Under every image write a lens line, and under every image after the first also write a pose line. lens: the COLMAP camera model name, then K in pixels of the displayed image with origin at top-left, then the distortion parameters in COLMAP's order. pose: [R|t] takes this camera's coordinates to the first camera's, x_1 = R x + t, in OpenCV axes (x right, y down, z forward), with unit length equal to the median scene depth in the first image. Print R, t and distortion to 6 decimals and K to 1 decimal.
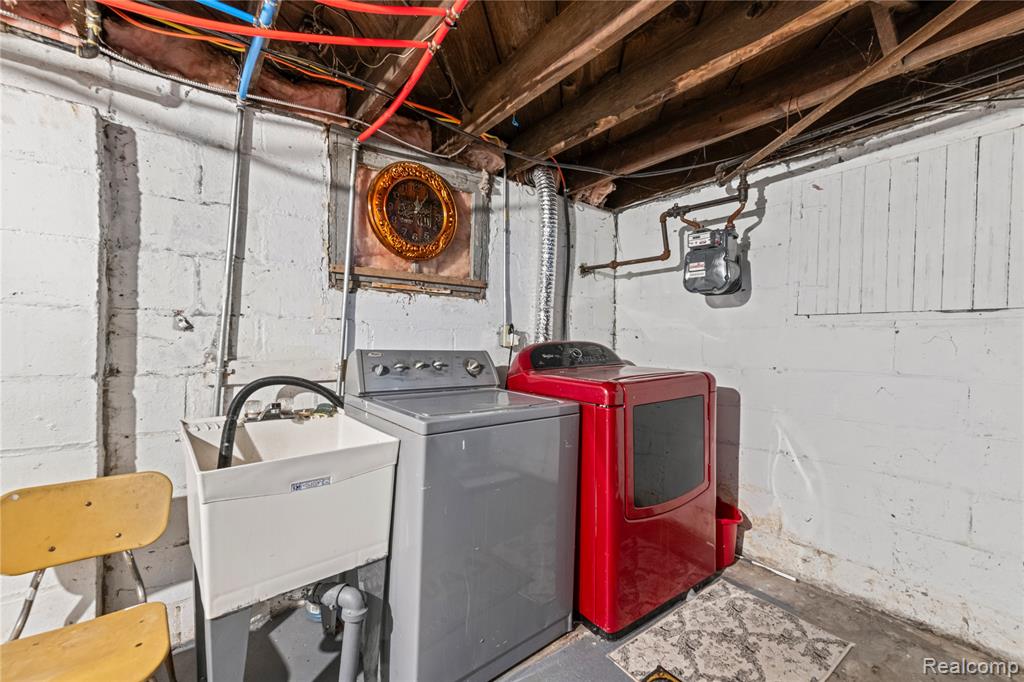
lens RADIAL K [[419.1, 0, 511.7], [0, 419.1, 344.7], [0, 0, 1]] dist [0.012044, -0.001556]
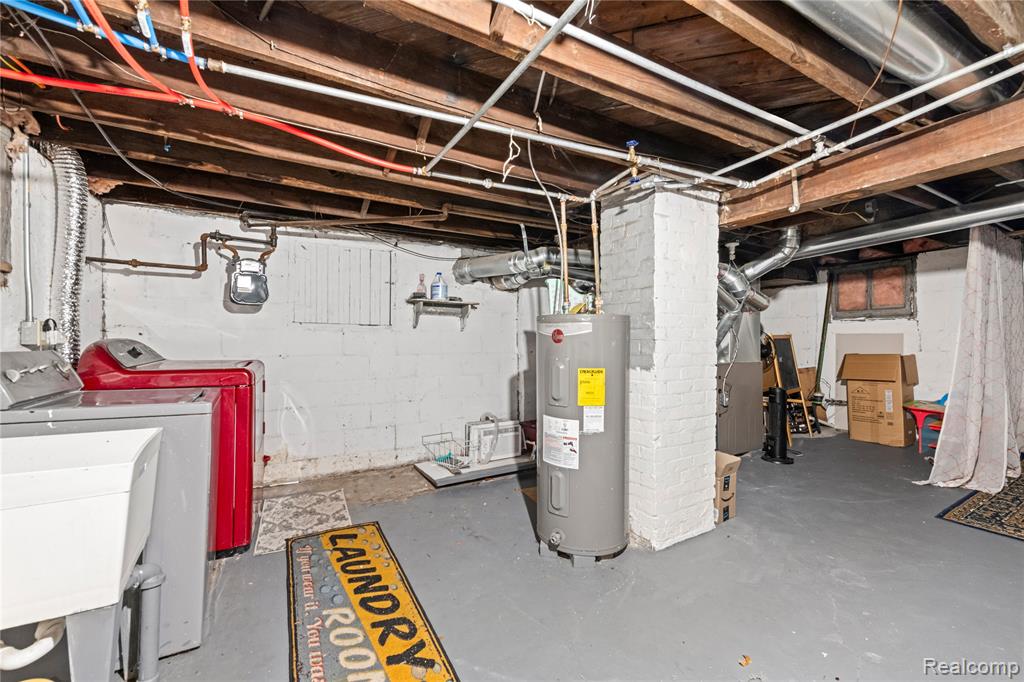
lens RADIAL K [[419.1, 0, 508.8], [0, 419.1, 338.7], [0, 0, 1]] dist [0.012044, -0.001556]
pose [[0.160147, -0.004860, 0.987081, -0.879090], [0.000651, 0.999988, 0.004818, -0.015655], [-0.987093, -0.000129, 0.160148, -0.087262]]
